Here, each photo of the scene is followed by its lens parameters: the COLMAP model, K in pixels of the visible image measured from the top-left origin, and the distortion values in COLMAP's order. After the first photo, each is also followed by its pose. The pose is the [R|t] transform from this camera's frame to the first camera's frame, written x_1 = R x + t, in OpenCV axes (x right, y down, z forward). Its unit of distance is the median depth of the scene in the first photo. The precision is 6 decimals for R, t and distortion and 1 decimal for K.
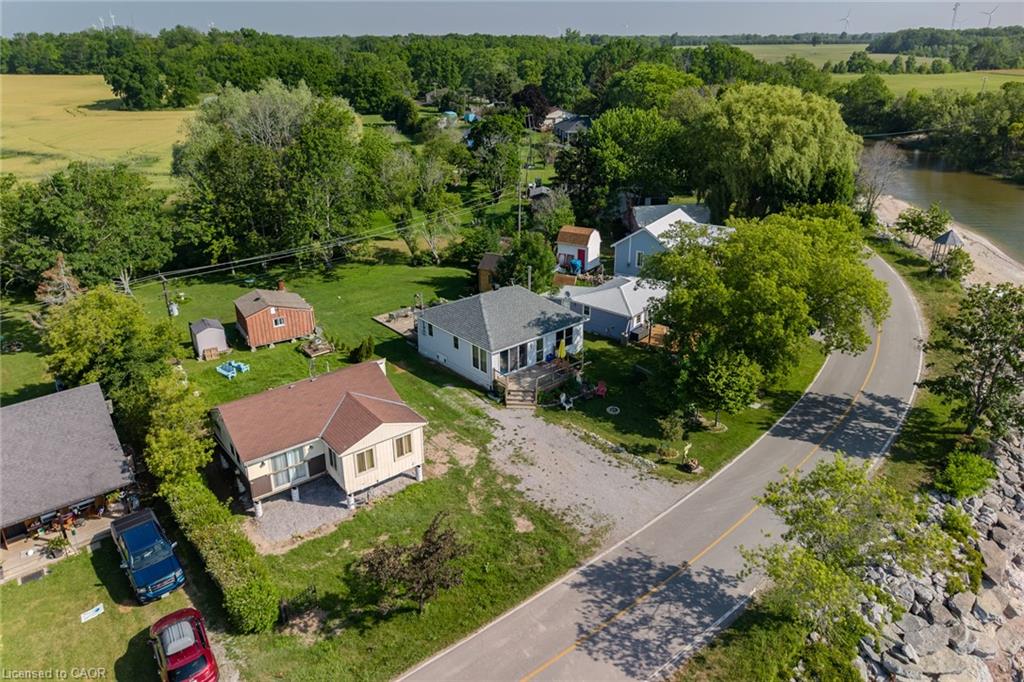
lens RADIAL K [[667.5, 0, 512.0], [0, 667.5, 341.0], [0, 0, 1]] dist [0.056663, -0.045888]
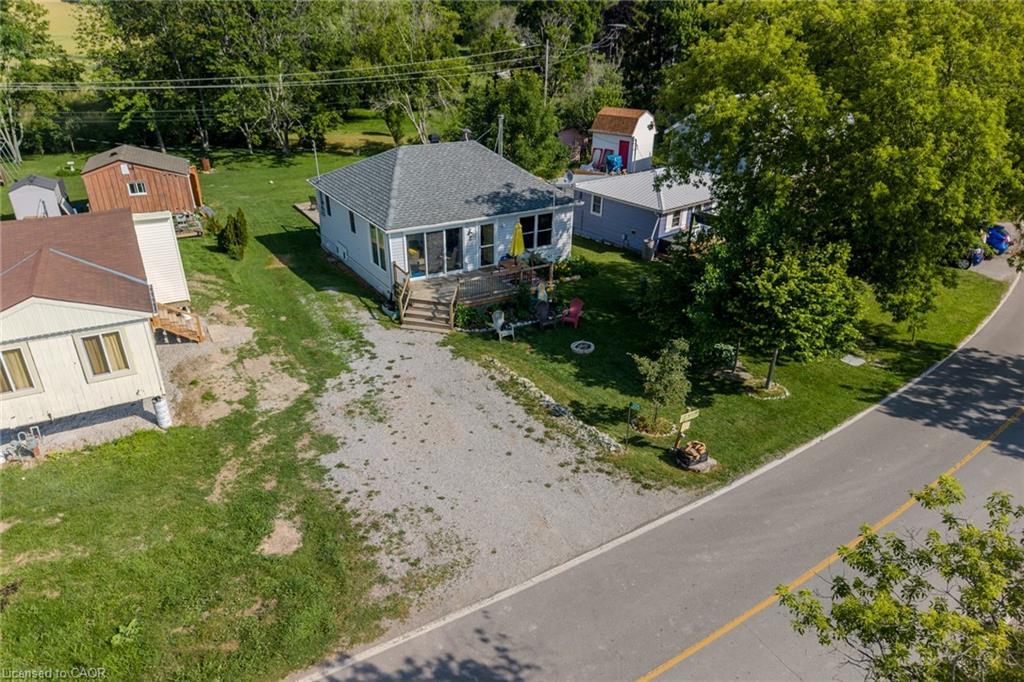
lens RADIAL K [[662.0, 0, 481.9], [0, 662.0, 387.3], [0, 0, 1]] dist [0.043599, -0.002615]
pose [[0.980700, 0.092053, -0.172491, 0.171430], [-0.072481, 0.990539, 0.116532, 0.081070], [0.181586, -0.101781, 0.978094, 0.445244]]
